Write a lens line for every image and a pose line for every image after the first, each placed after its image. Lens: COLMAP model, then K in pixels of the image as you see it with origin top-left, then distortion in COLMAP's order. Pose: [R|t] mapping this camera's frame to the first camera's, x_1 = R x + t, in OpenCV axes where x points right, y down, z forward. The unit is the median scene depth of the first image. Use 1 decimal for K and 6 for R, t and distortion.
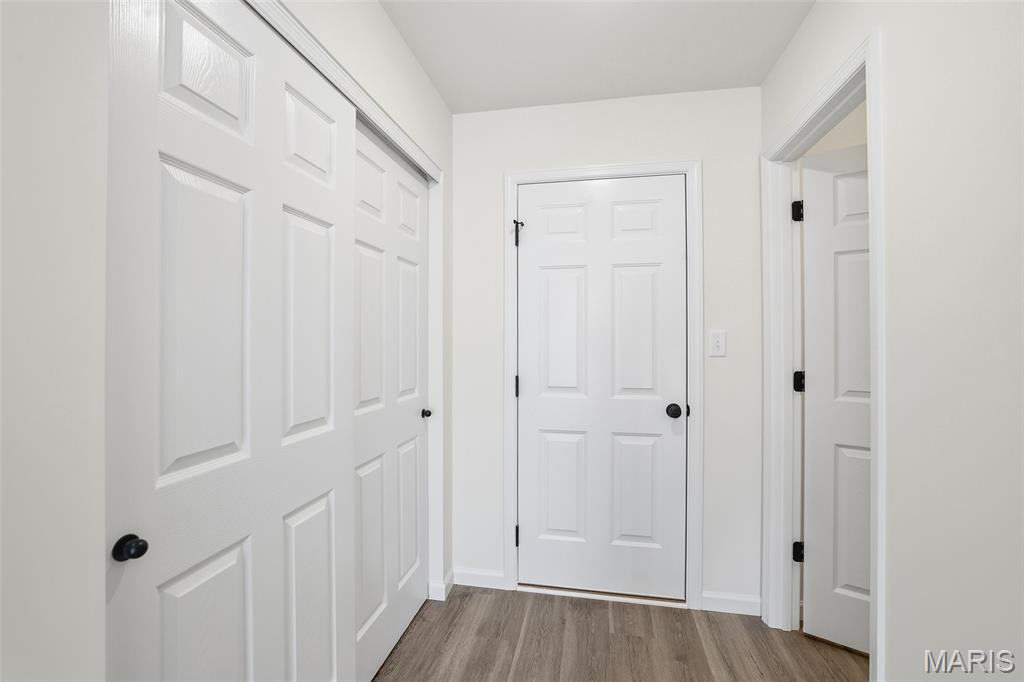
lens RADIAL K [[447.2, 0, 512.0], [0, 447.2, 334.1], [0, 0, 1]] dist [-0.045889, 0.018362]
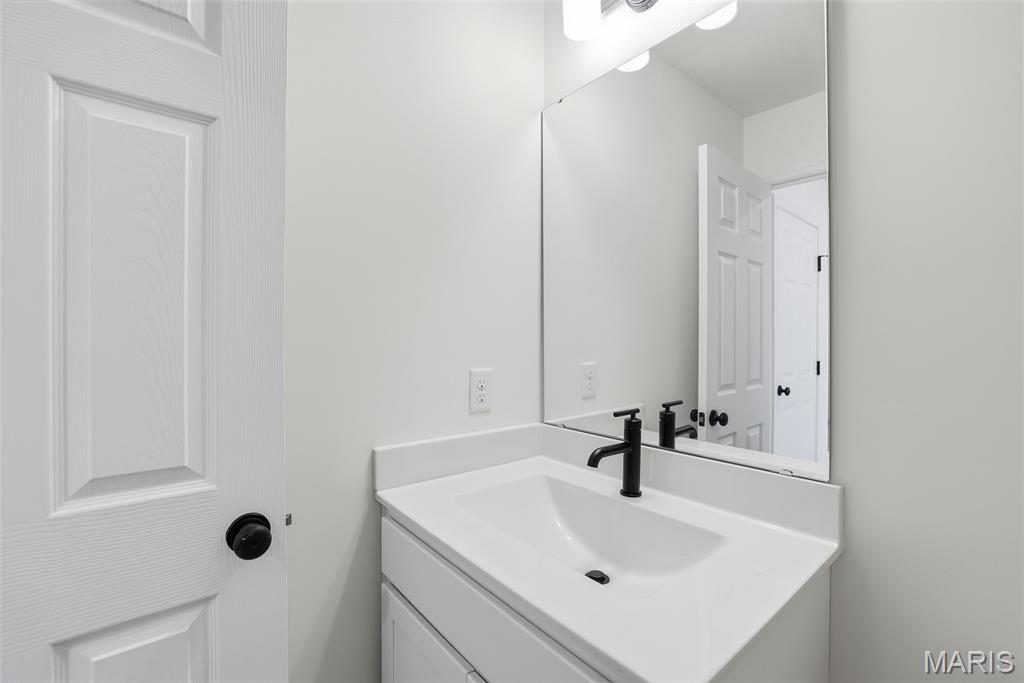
lens RADIAL K [[447.2, 0, 512.0], [0, 447.2, 334.6], [0, 0, 1]] dist [-0.045889, 0.018362]
pose [[0.774758, 0.005785, -0.632231, 0.276403], [0.000391, 0.999954, 0.009629, 0.023869], [0.632258, -0.007707, 0.774720, 0.870756]]
